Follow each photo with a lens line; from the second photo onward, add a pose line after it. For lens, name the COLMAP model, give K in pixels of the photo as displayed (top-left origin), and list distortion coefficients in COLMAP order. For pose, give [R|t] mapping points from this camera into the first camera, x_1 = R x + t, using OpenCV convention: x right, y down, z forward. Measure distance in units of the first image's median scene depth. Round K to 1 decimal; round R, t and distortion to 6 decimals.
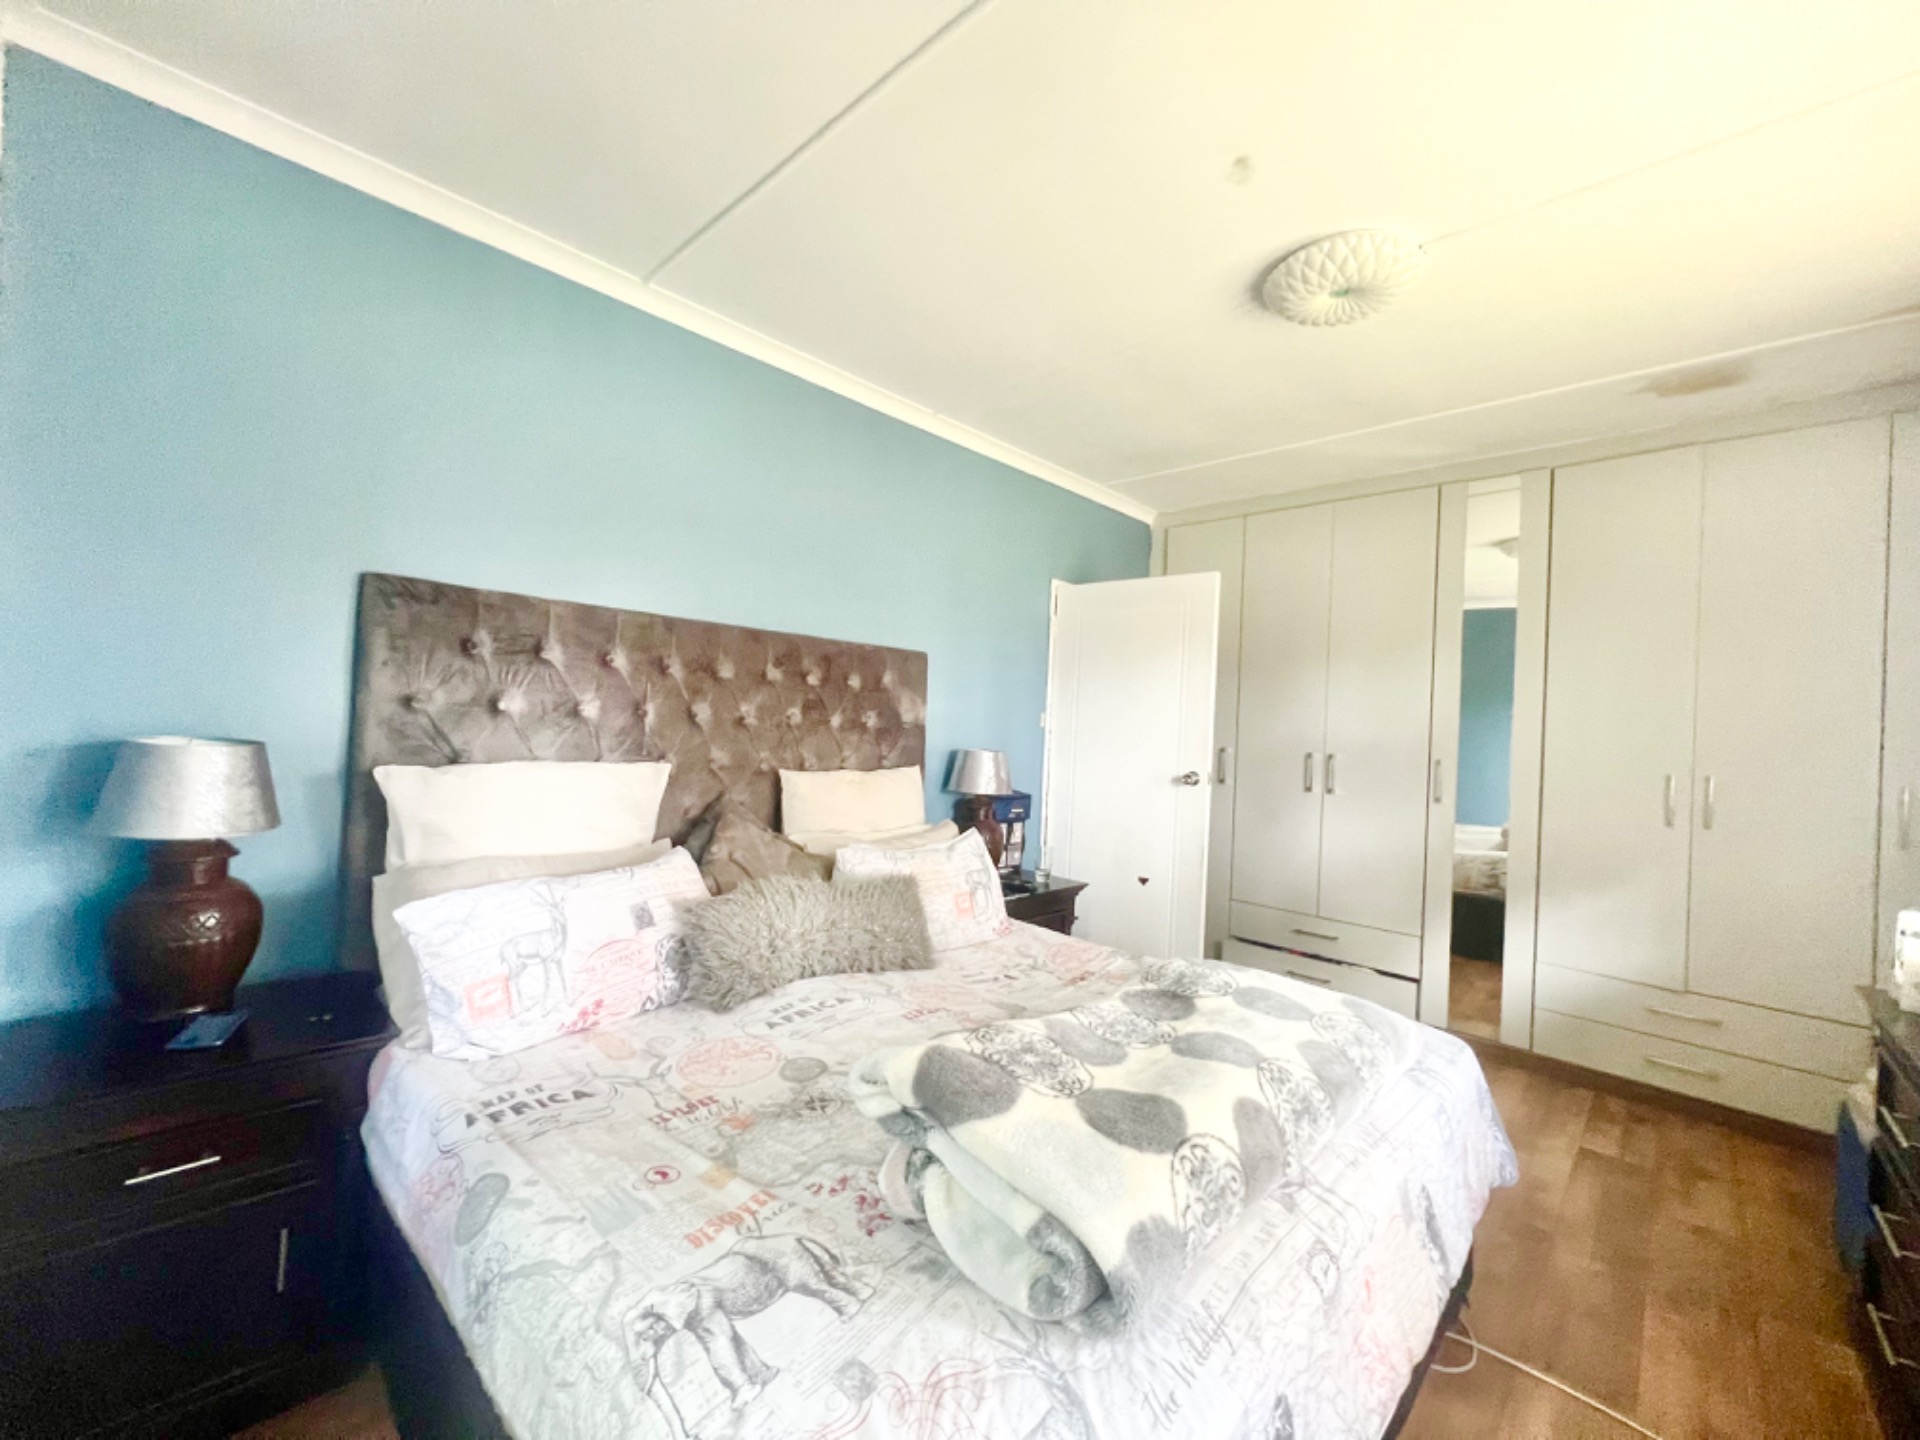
lens RADIAL K [[768.8, 0, 952.9], [0, 768.8, 717.6], [0, 0, 1]] dist [-0.004564, 0.001755]
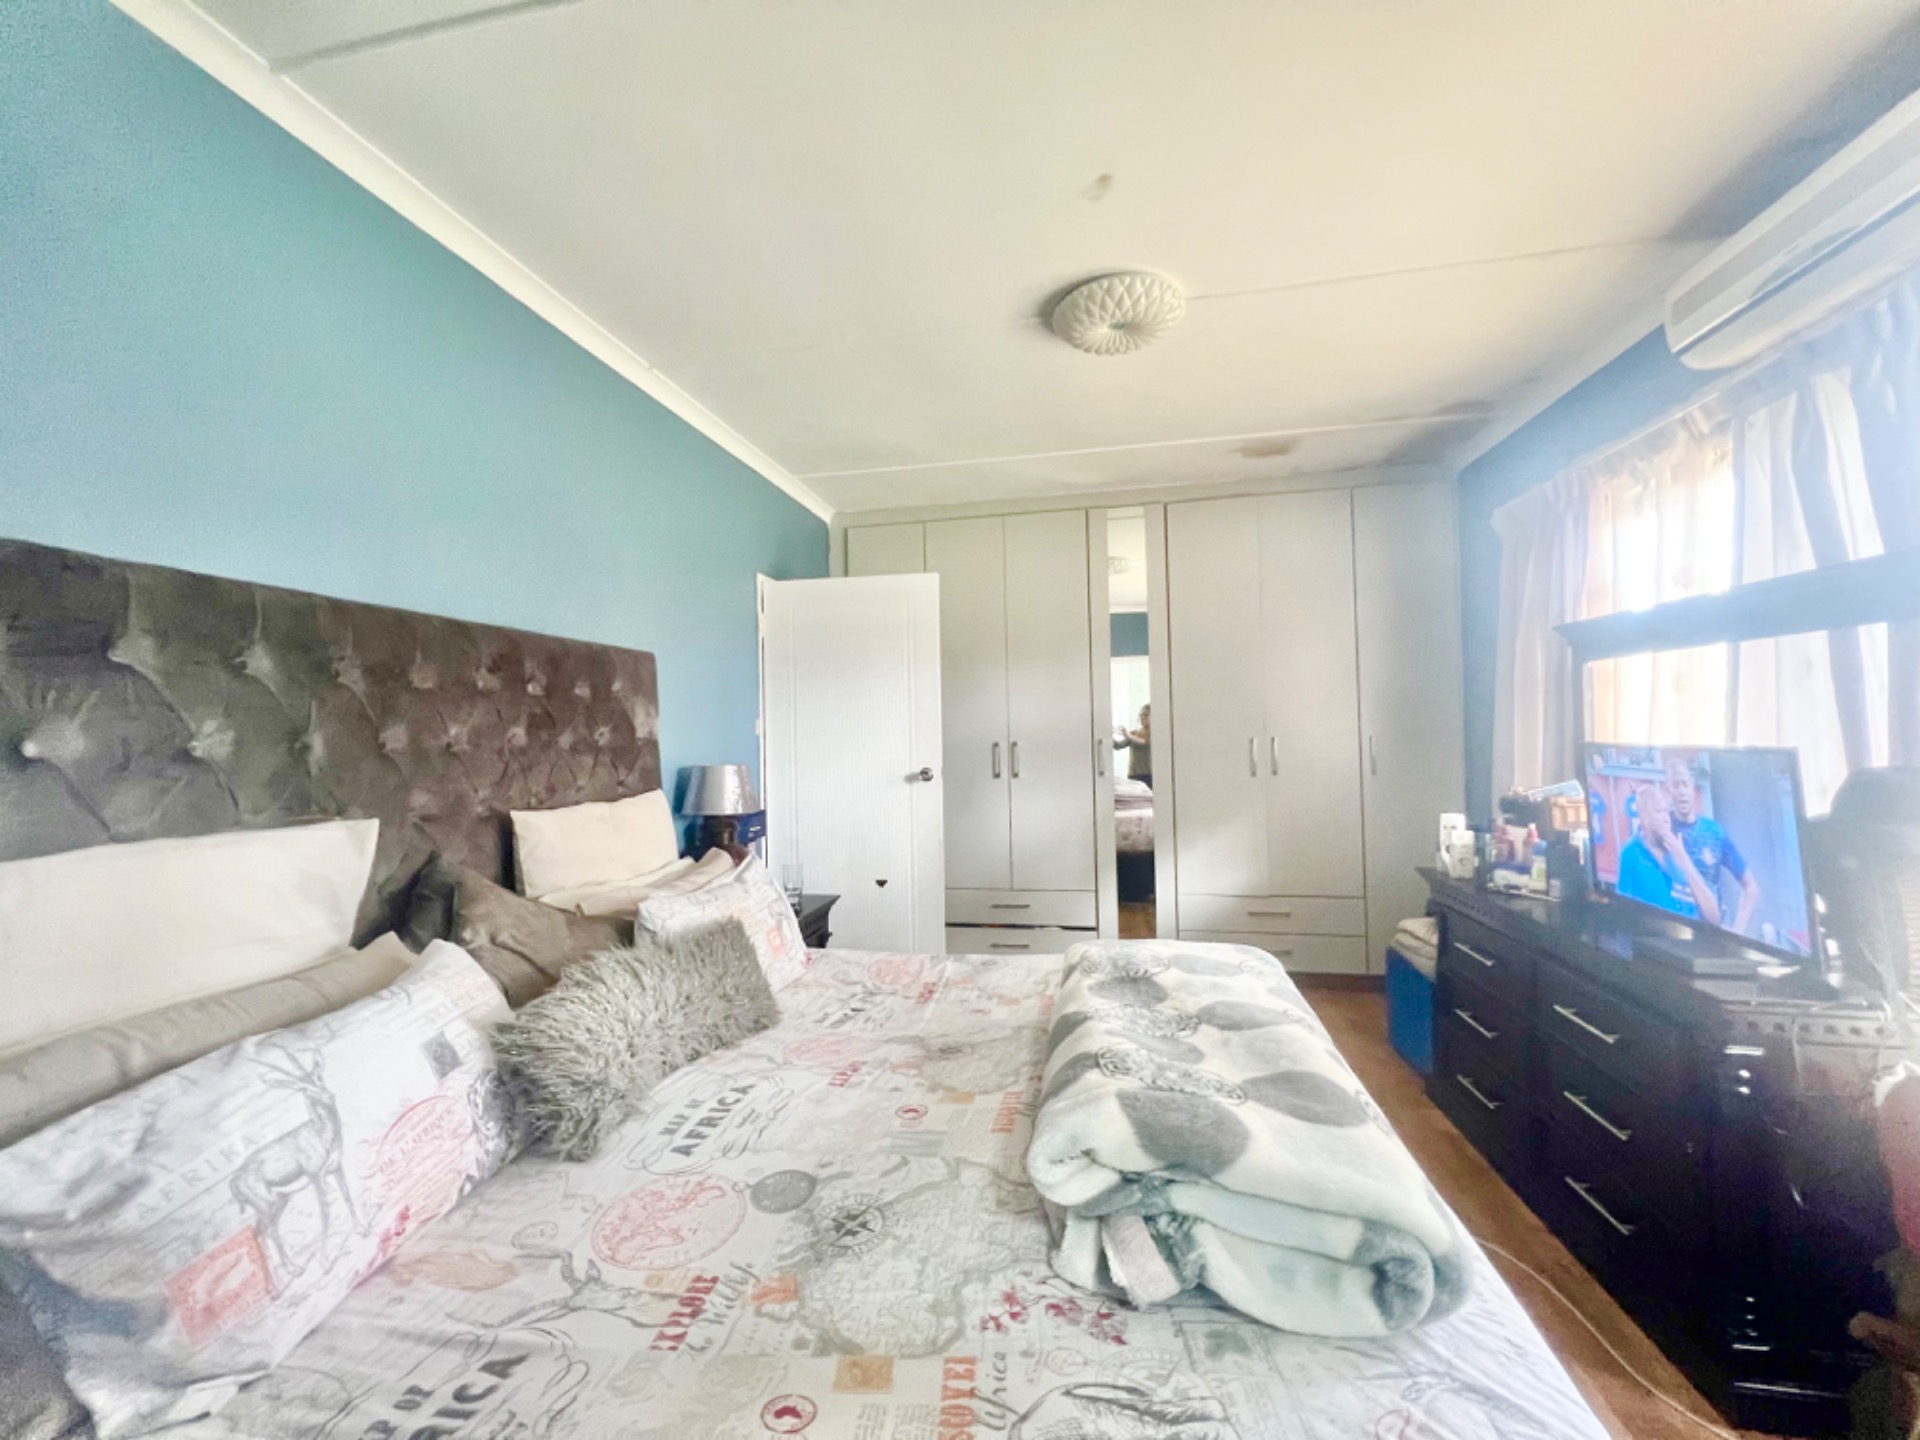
lens RADIAL K [[768.8, 0, 1001.9], [0, 768.8, 714.4], [0, 0, 1]] dist [-0.004564, 0.001755]
pose [[0.842486, -0.052328, 0.536172, -0.254936], [0.057120, 0.998338, 0.007681, -0.004479], [-0.535682, 0.024155, 0.844074, 0.147806]]
